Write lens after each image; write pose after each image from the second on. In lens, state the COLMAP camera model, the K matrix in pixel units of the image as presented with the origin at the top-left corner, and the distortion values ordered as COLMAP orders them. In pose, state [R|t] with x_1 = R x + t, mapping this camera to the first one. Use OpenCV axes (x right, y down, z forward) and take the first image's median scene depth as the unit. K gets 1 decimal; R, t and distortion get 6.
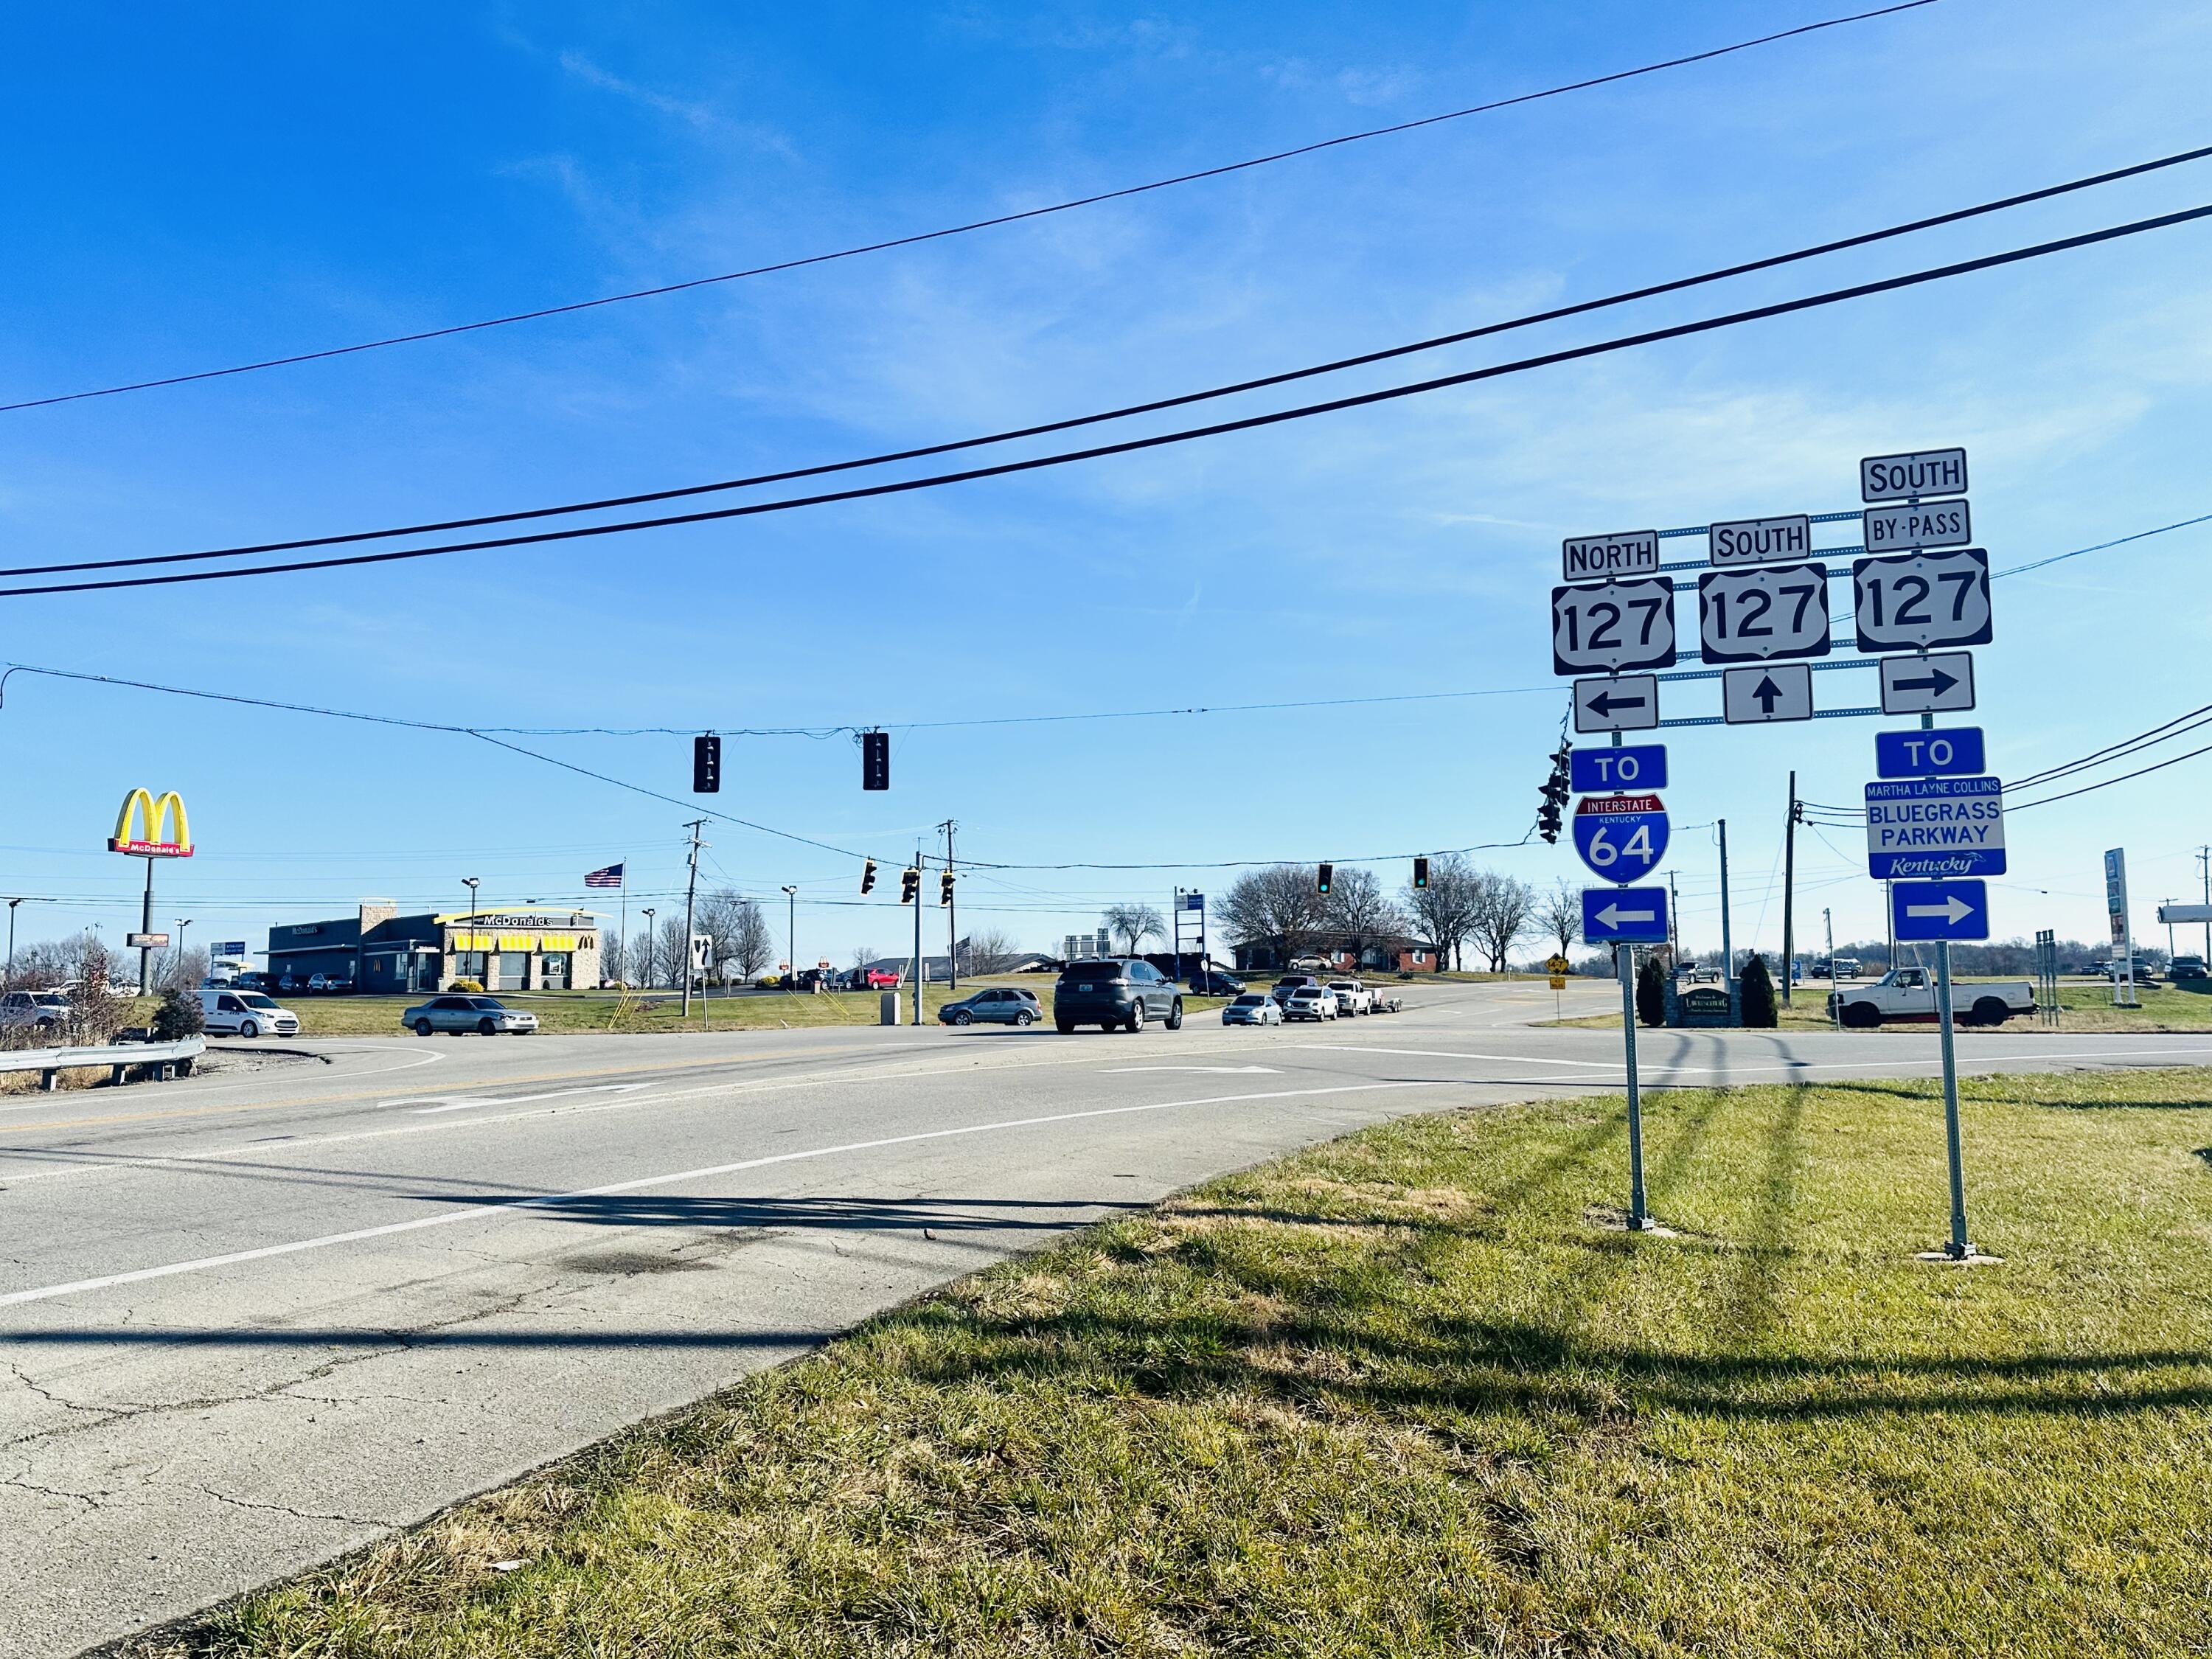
lens RADIAL K [[1683.2, 0, 1027.5], [0, 1683.2, 841.3], [0, 0, 1]] dist [0.041679, -0.070304]
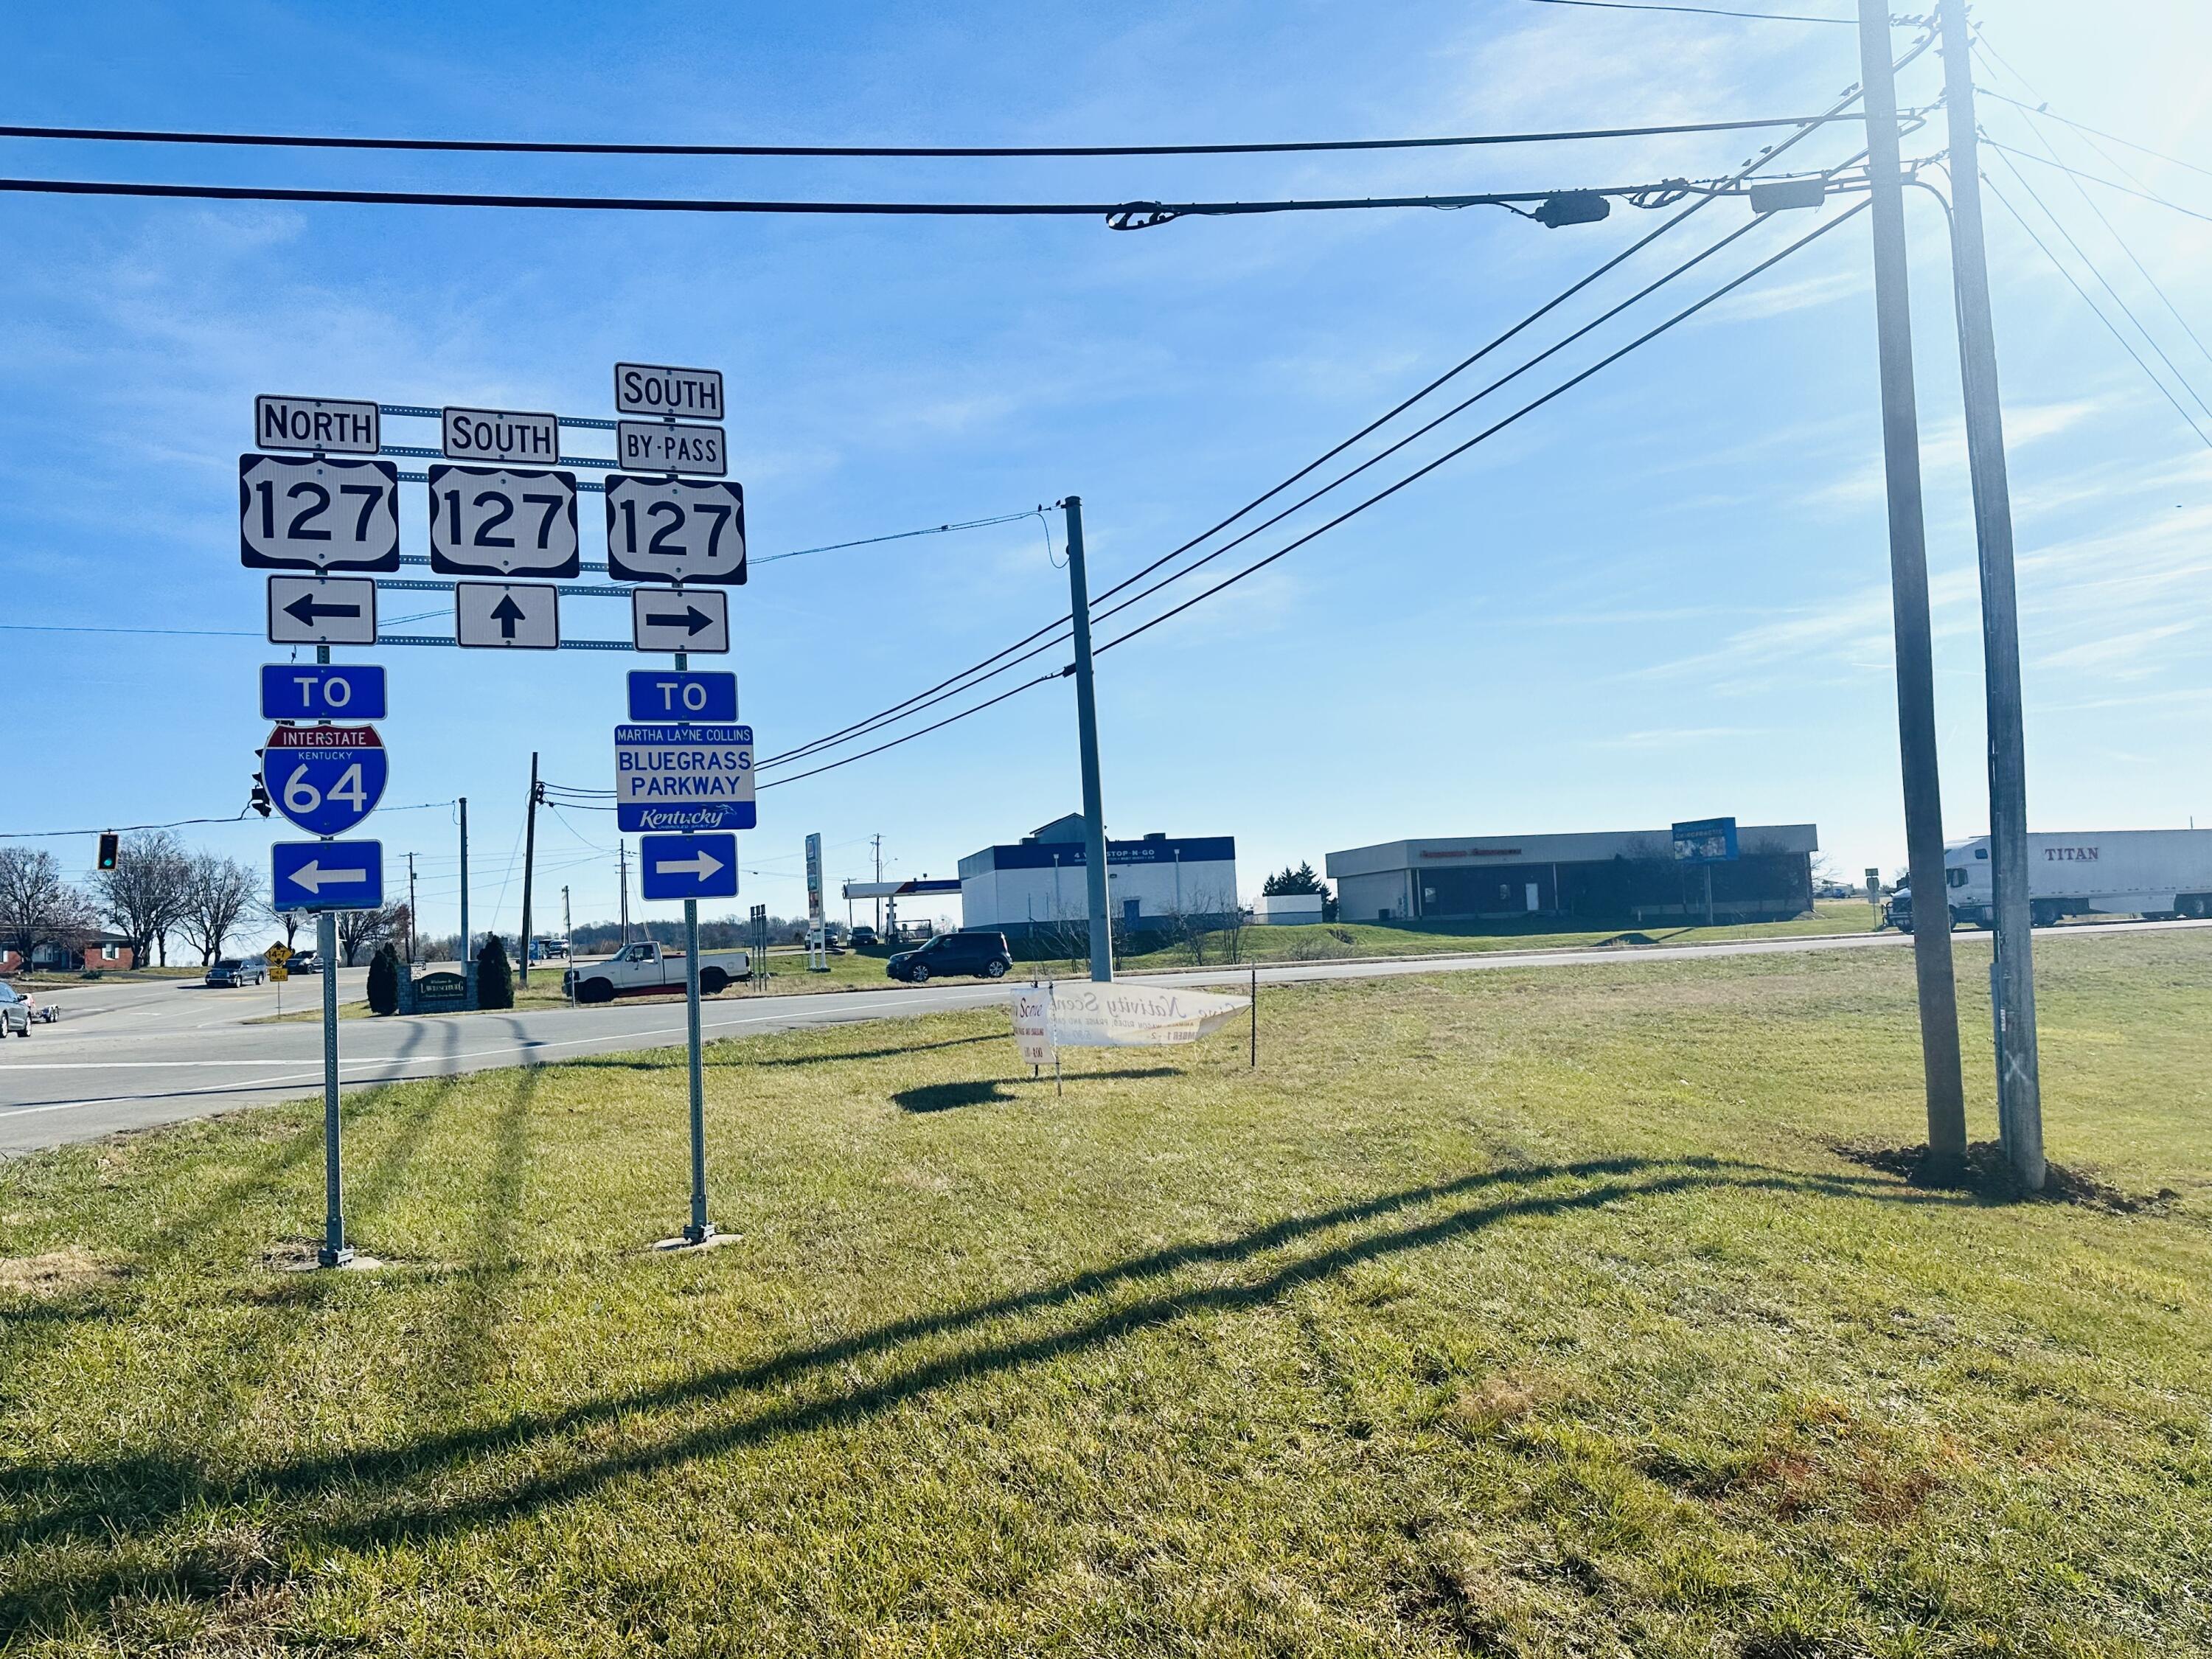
lens RADIAL K [[1621.6, 0, 1106.0], [0, 1621.6, 829.5], [0, 0, 1]] dist [0.214291, -0.359705]
pose [[0.726242, 0.021199, 0.687112, 0.075224], [-0.020174, 0.999751, -0.009521, 0.022286], [-0.687143, -0.006947, 0.726489, 0.167311]]
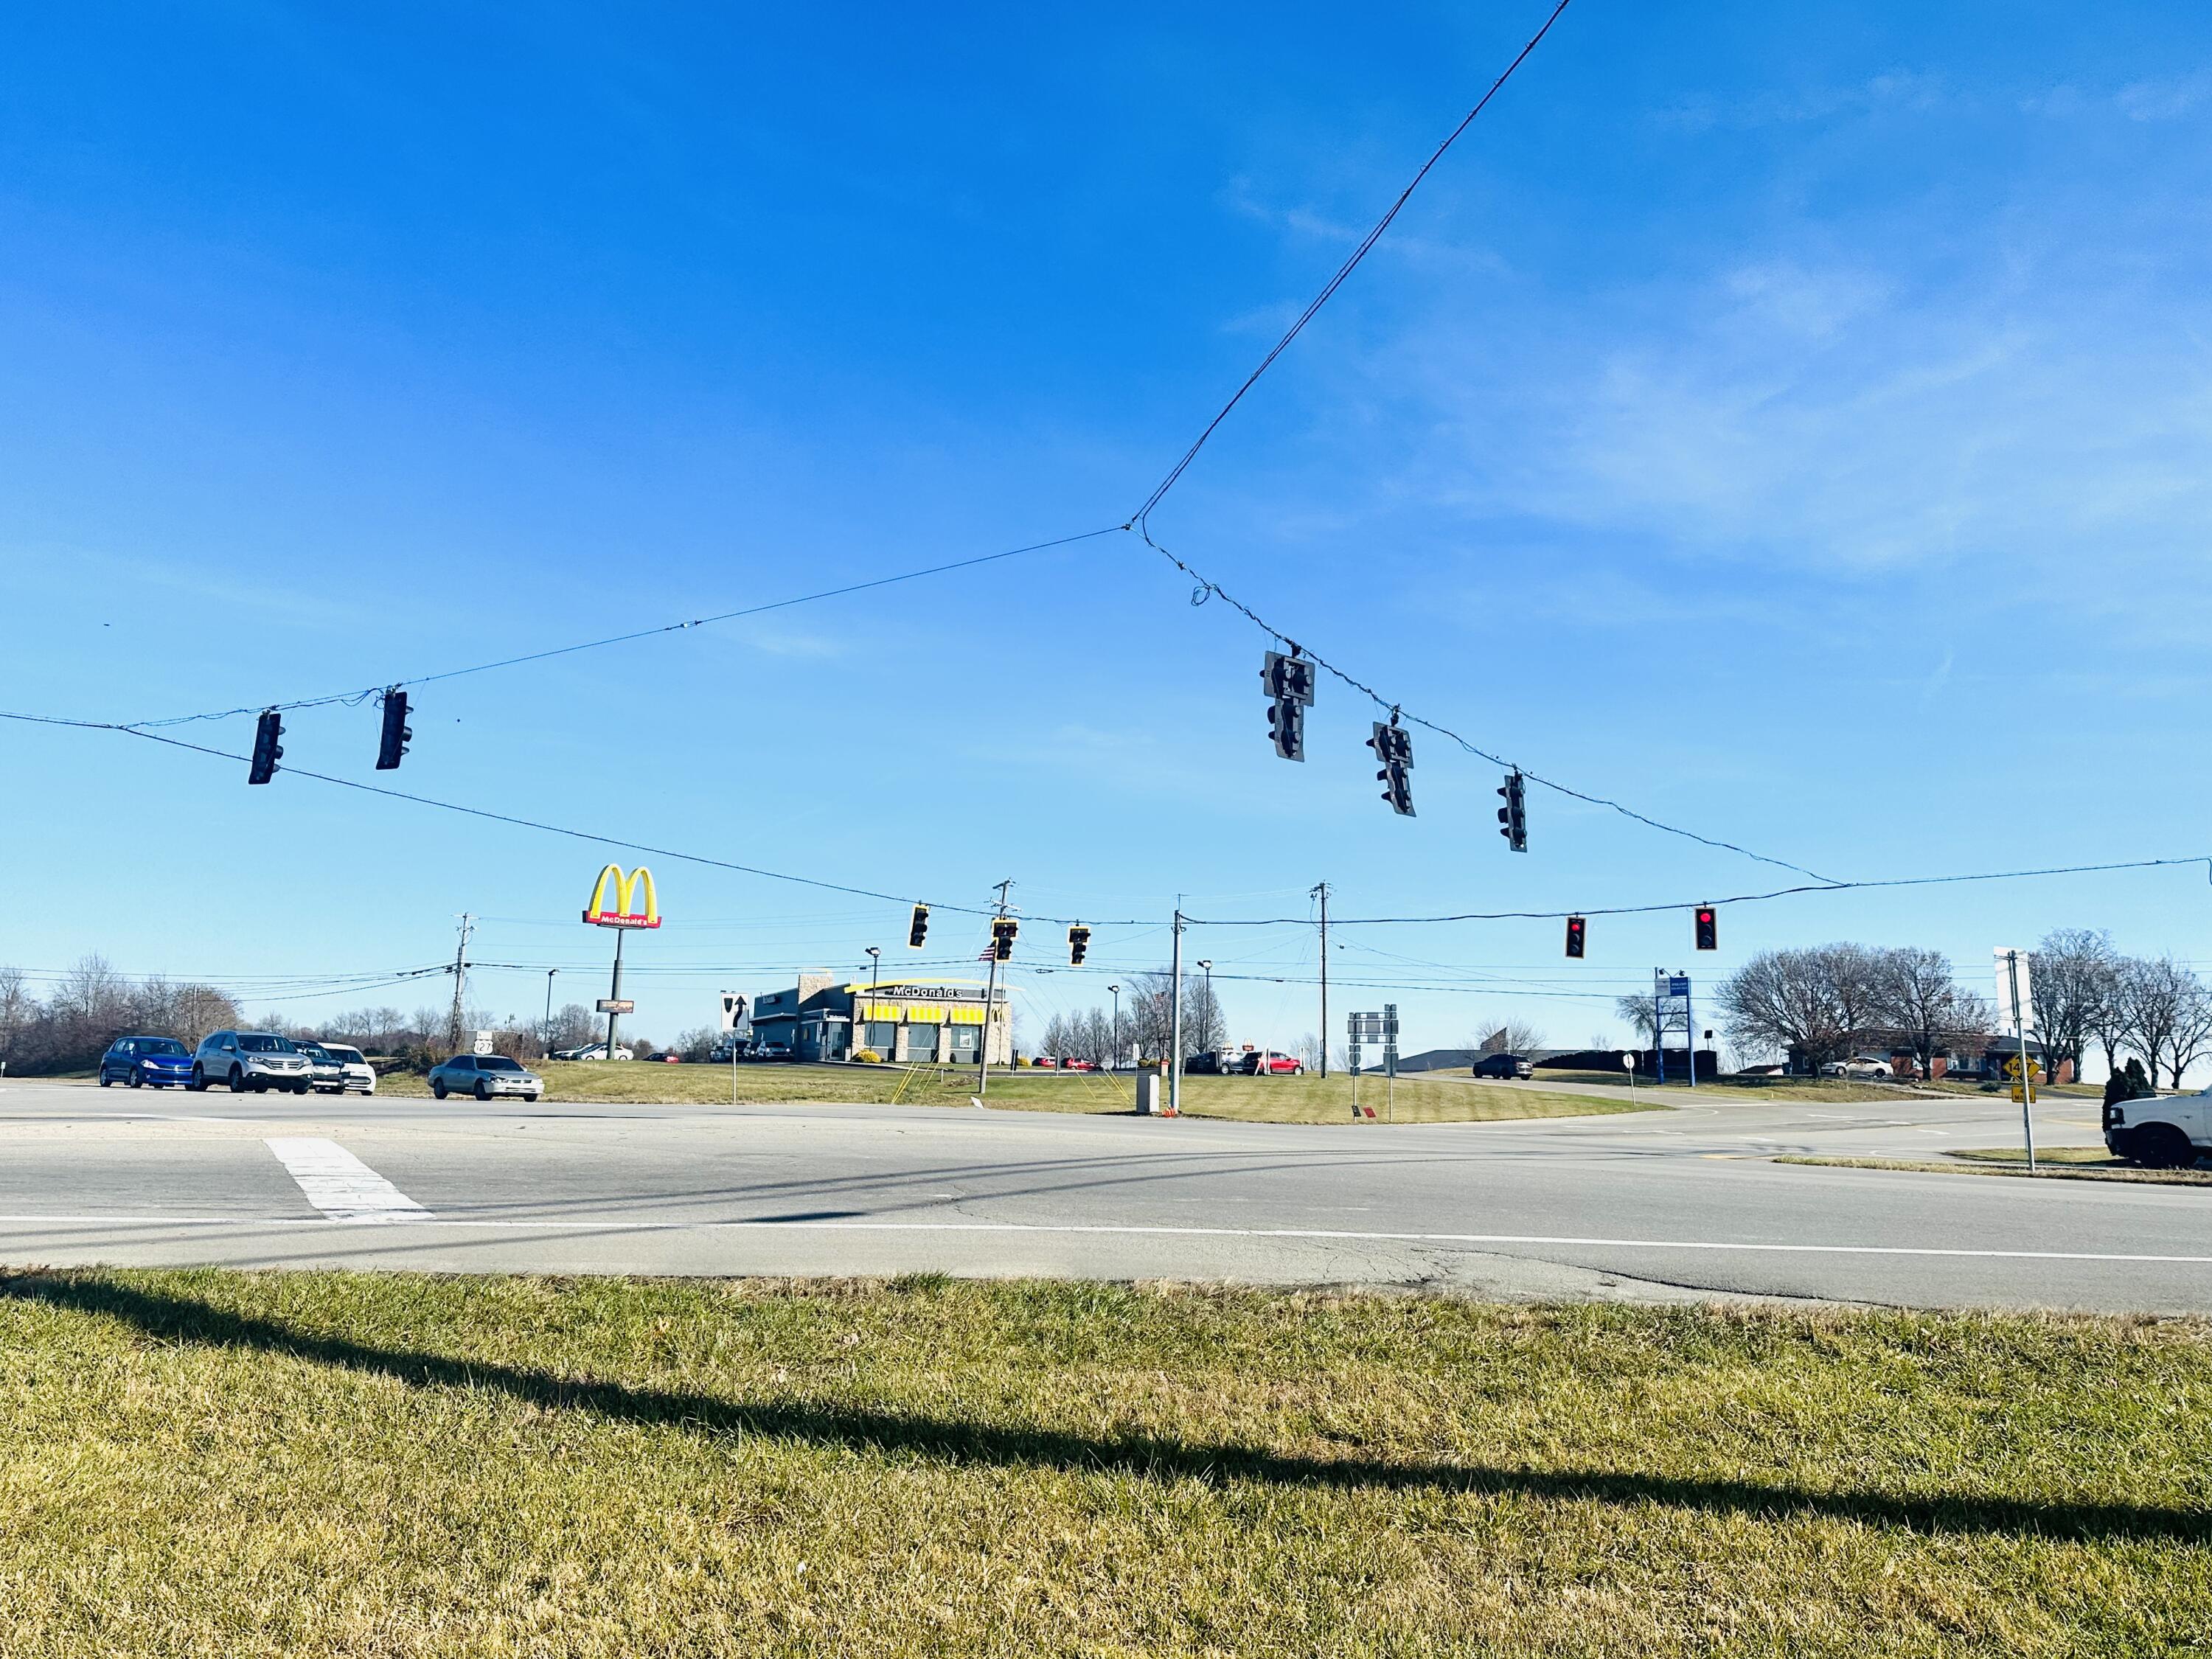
lens RADIAL K [[1621.6, 0, 1106.0], [0, 1621.6, 829.5], [0, 0, 1]] dist [0.214291, -0.359705]
pose [[0.932118, -0.019691, -0.361619, 1.219663], [-0.003699, 0.997951, -0.063876, 0.106914], [0.362136, 0.060878, 0.930135, 1.195767]]
